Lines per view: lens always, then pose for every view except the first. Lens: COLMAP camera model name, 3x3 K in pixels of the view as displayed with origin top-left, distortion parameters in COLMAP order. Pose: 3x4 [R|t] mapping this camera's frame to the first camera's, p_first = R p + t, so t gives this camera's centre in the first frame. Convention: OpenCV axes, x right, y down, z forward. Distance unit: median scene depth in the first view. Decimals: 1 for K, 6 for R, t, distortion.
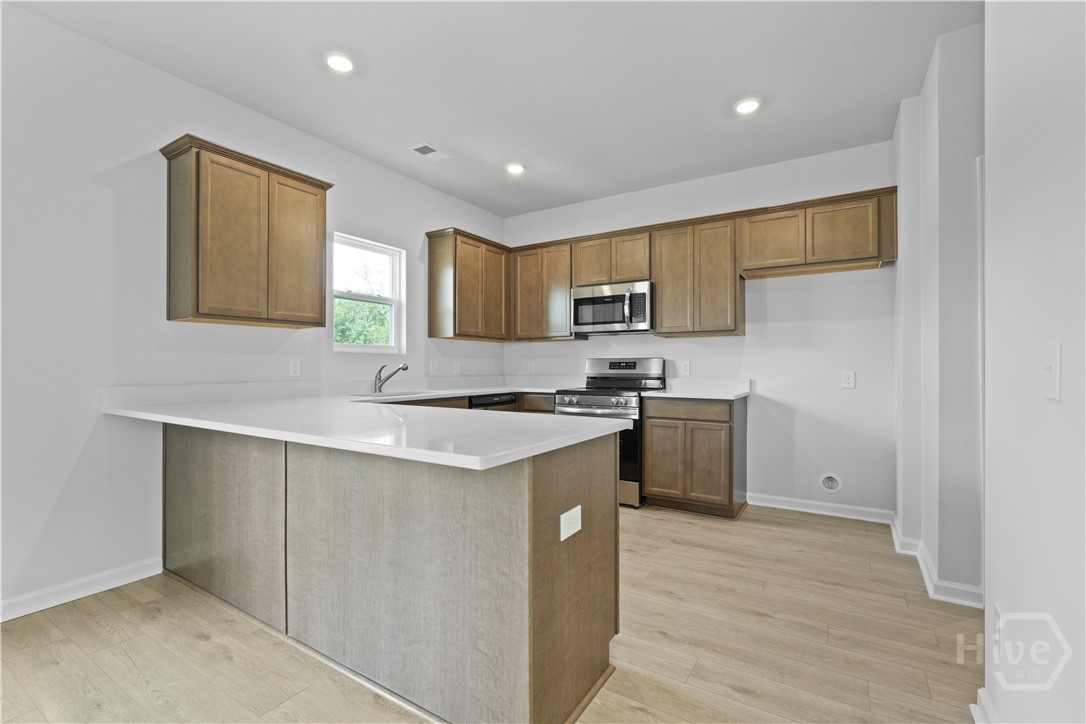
lens RADIAL K [[484.4, 0, 543.0], [0, 484.4, 362.0], [0, 0, 1]] dist [0.001933, 0.000847]
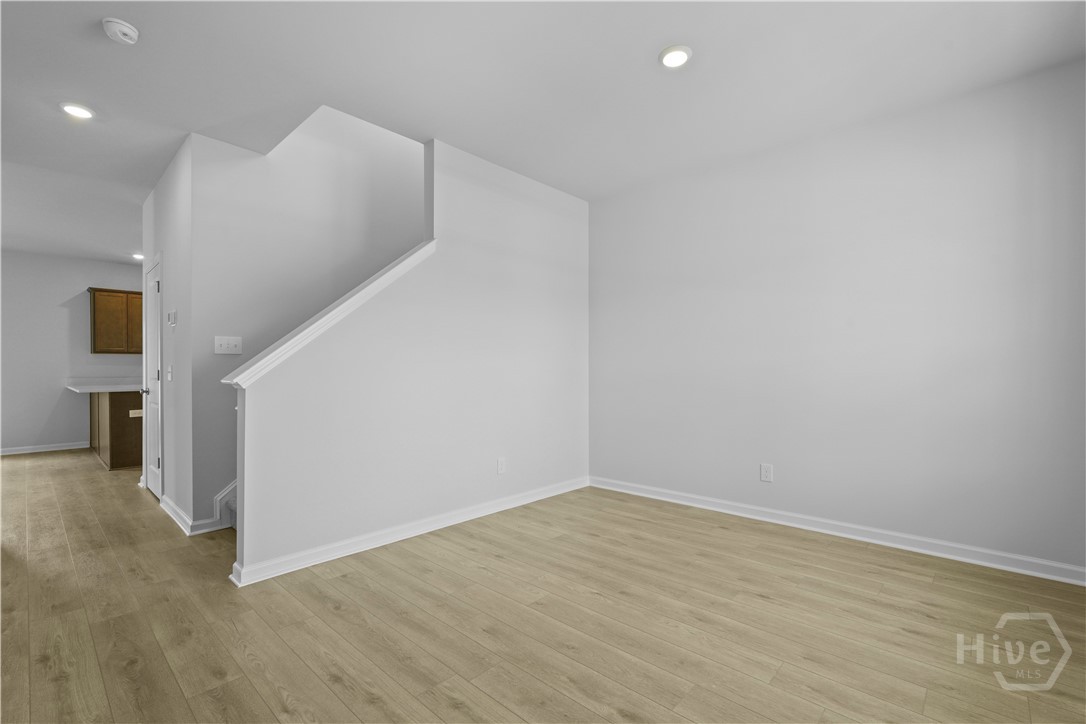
lens RADIAL K [[602.1, 0, 542.9], [0, 602.1, 372.4], [0, 0, 1]] dist [0.002863, 0.000322]
pose [[0.957147, -0.005348, -0.289553, 1.601449], [0.008190, 0.999929, 0.008607, 0.003011], [0.289487, -0.010609, 0.957123, -0.912529]]
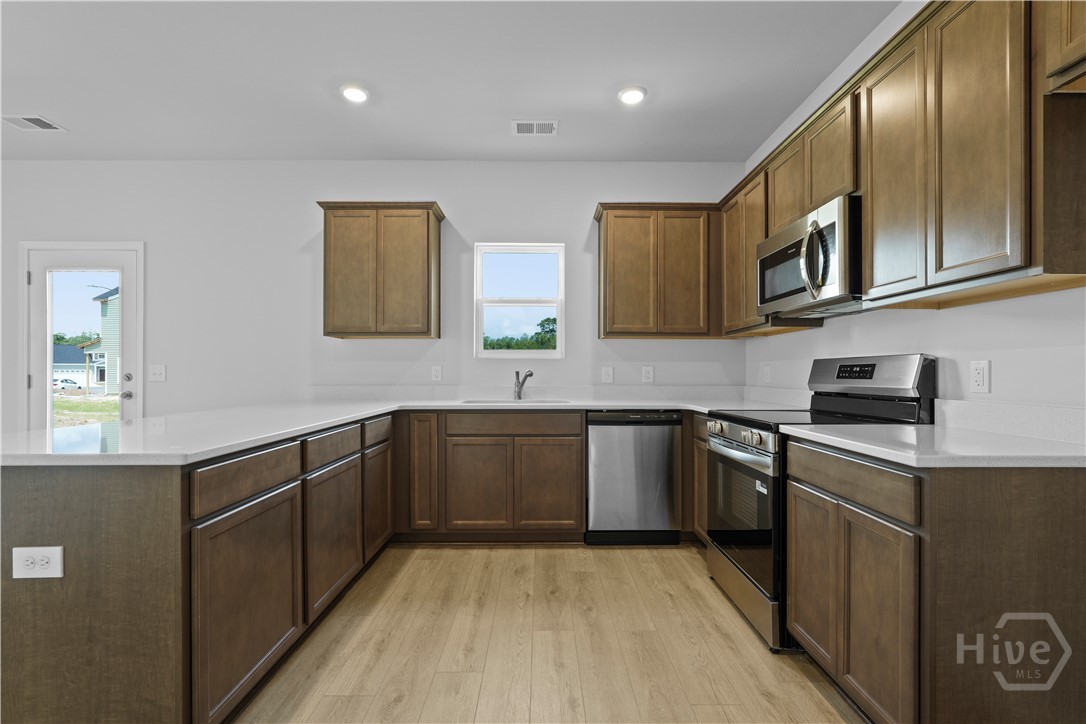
lens RADIAL K [[486.0, 0, 545.7], [0, 486.0, 367.9], [0, 0, 1]] dist [0.003495, 0.000663]
pose [[0.537648, -0.006904, -0.843141, 0.448140], [0.005911, 0.999973, -0.004419, 0.004367], [0.843149, -0.002608, 0.537674, 0.472980]]
